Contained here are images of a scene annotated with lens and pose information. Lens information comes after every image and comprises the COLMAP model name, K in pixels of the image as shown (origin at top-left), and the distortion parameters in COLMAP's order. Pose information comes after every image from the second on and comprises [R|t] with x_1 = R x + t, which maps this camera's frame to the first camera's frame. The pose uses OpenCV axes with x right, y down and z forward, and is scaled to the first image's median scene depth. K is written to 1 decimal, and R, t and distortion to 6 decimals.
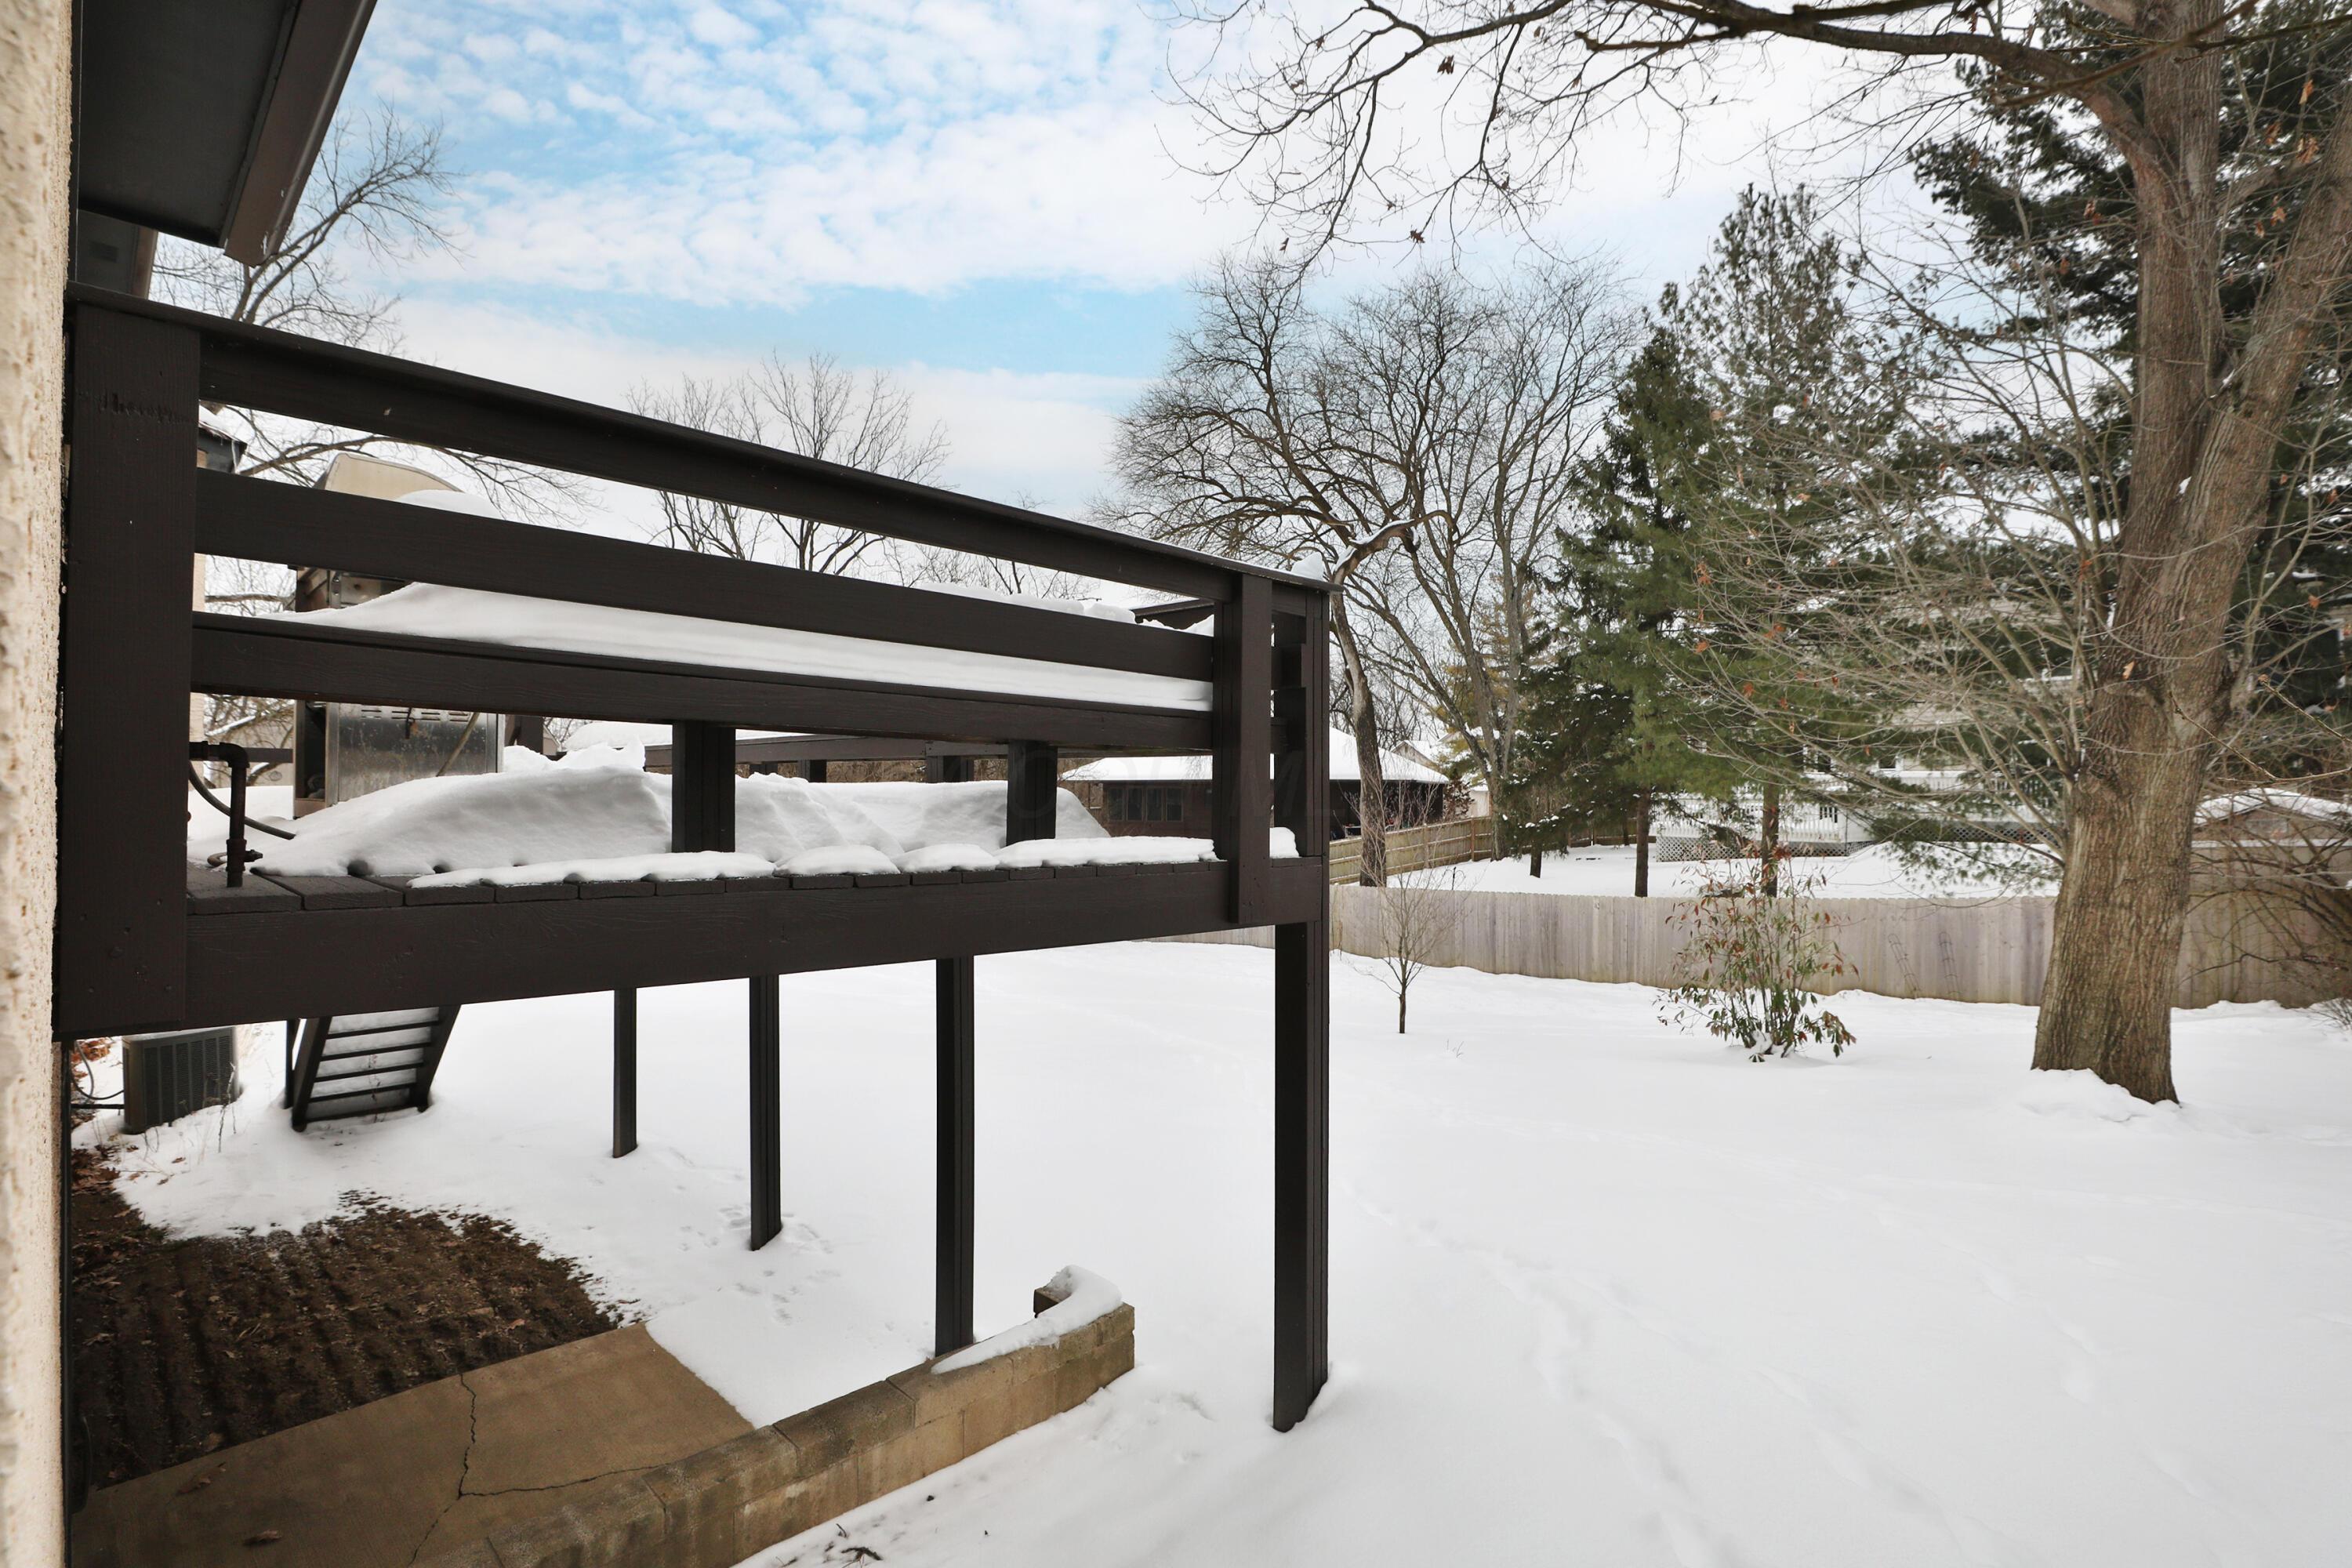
lens RADIAL K [[1145.2, 0, 1176.0], [0, 1145.2, 784.0], [0, 0, 1]] dist [-0.002152, -0.000106]
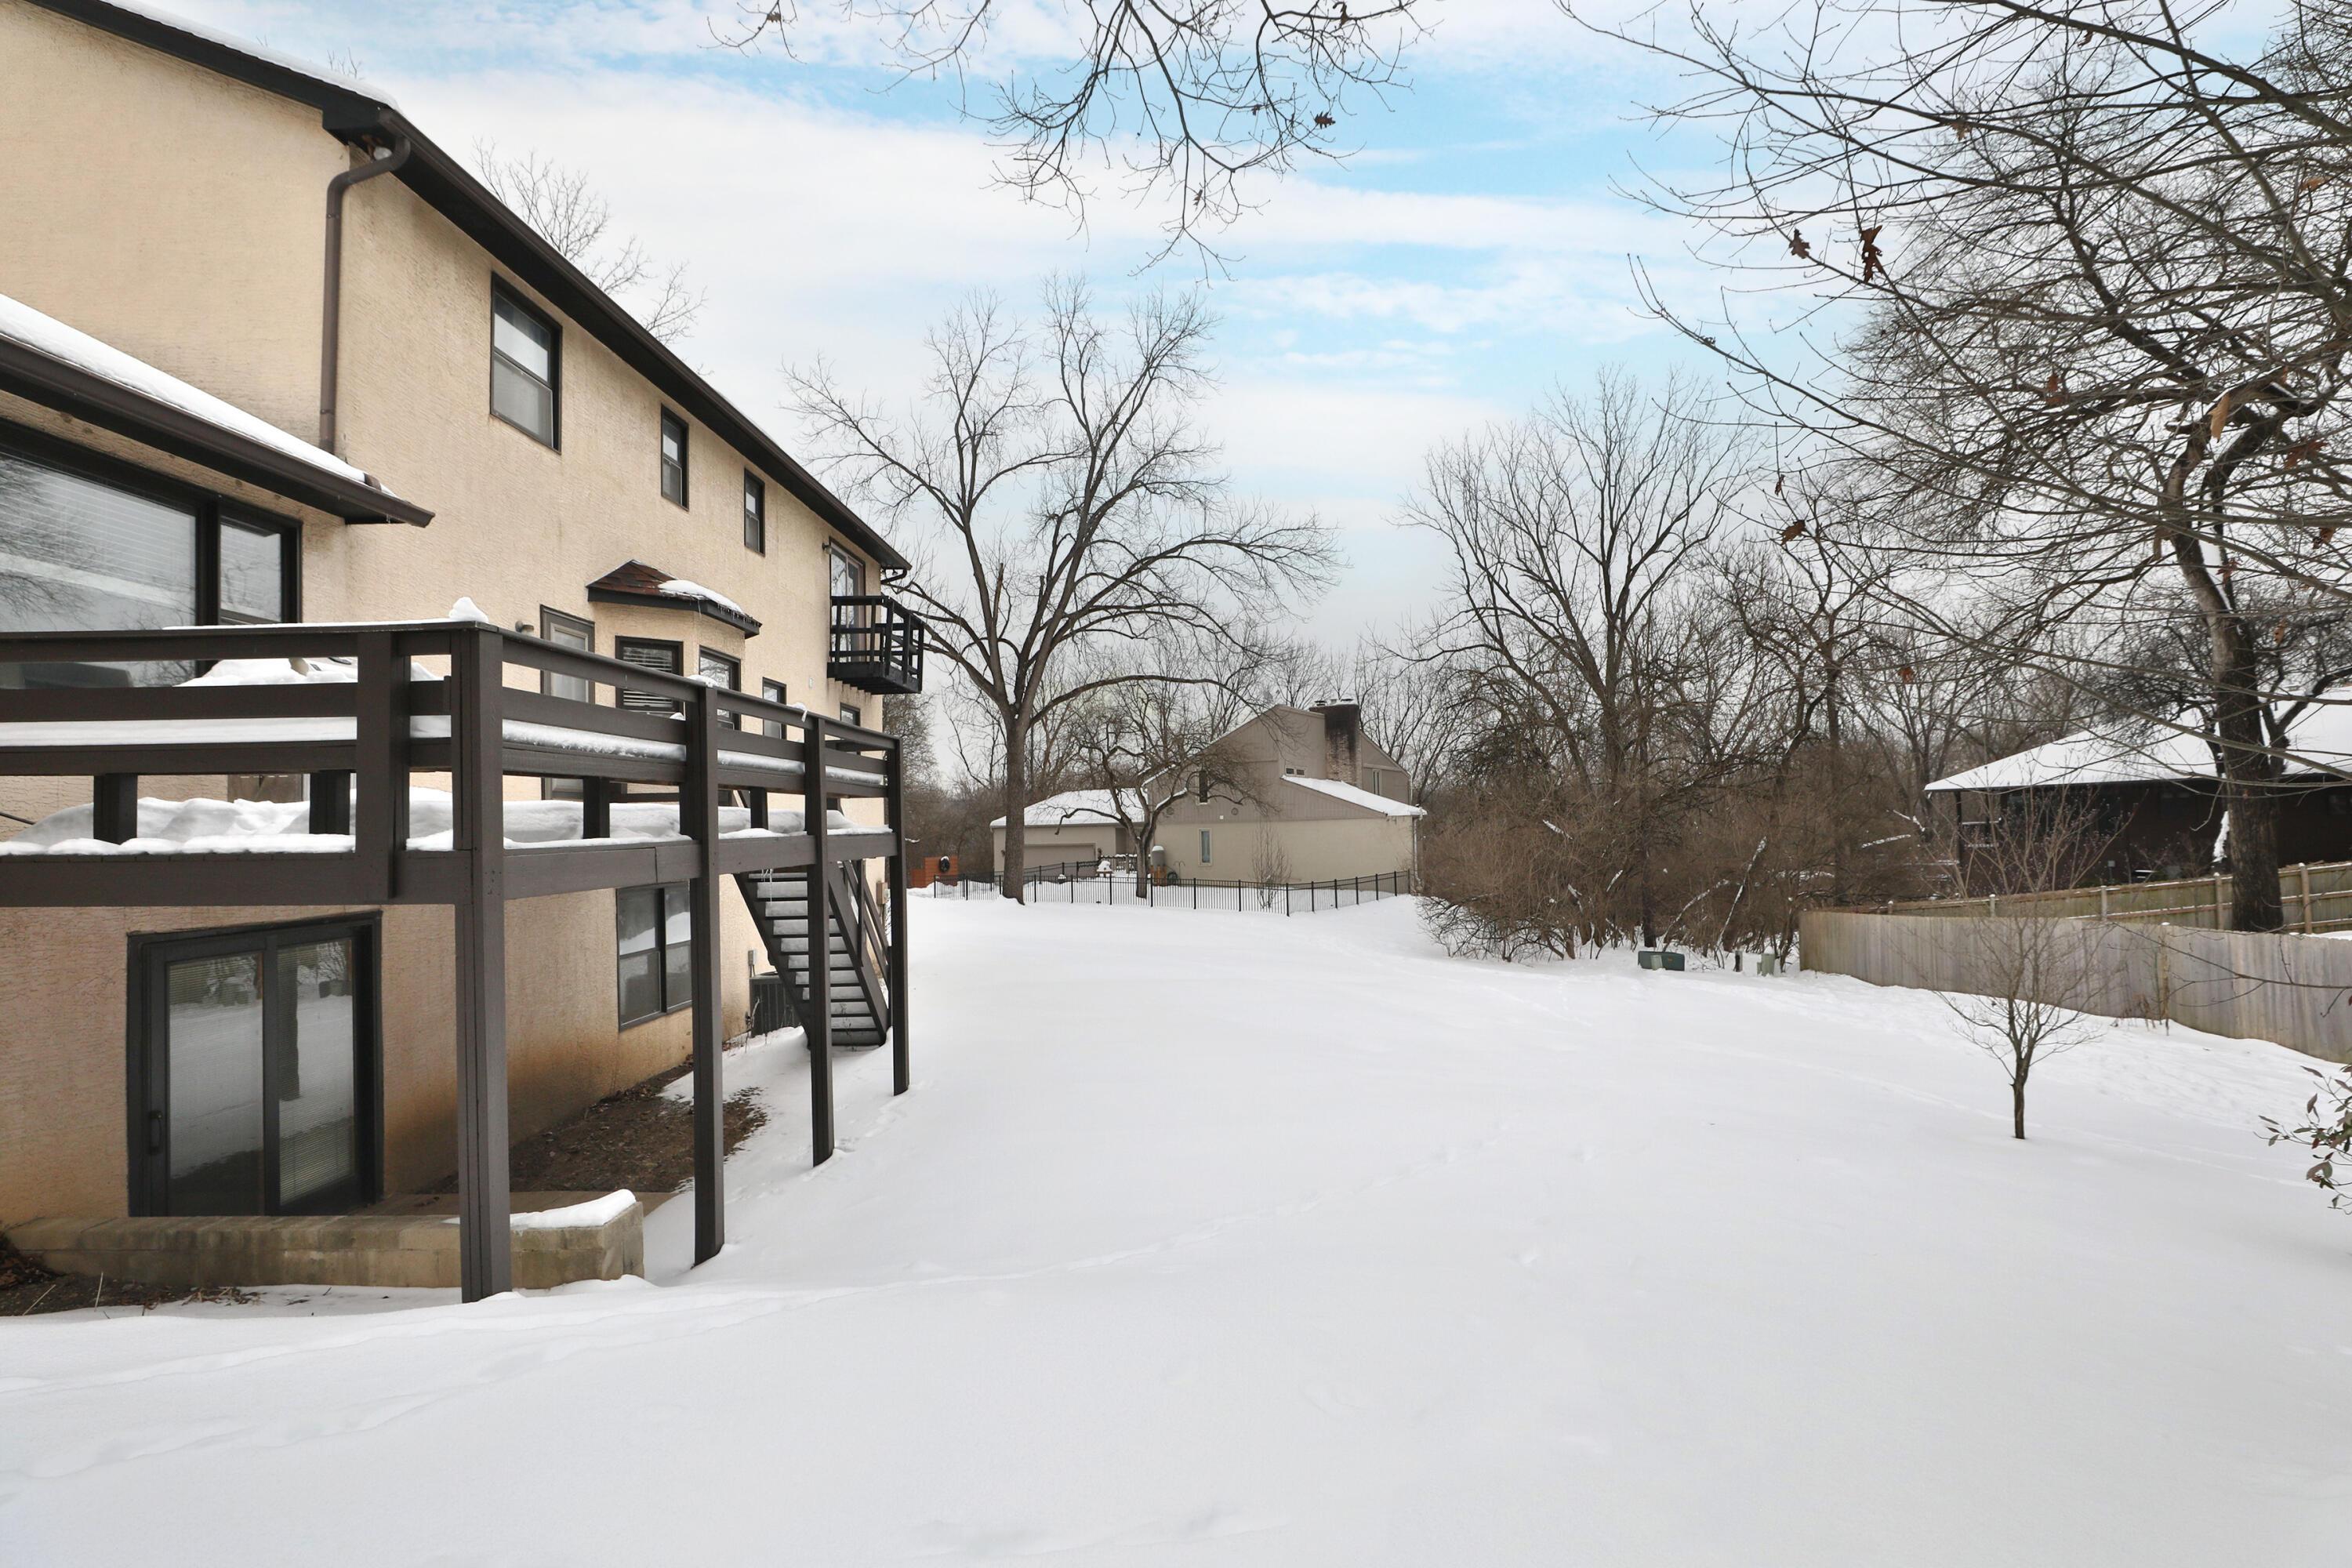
lens RADIAL K [[1145.2, 0, 1176.0], [0, 1145.2, 784.0], [0, 0, 1]] dist [-0.002152, -0.000106]
pose [[0.708387, -0.047302, -0.704237, 1.229277], [0.030236, 0.998870, -0.036677, 0.049178], [0.705176, 0.004688, 0.709017, 0.538110]]
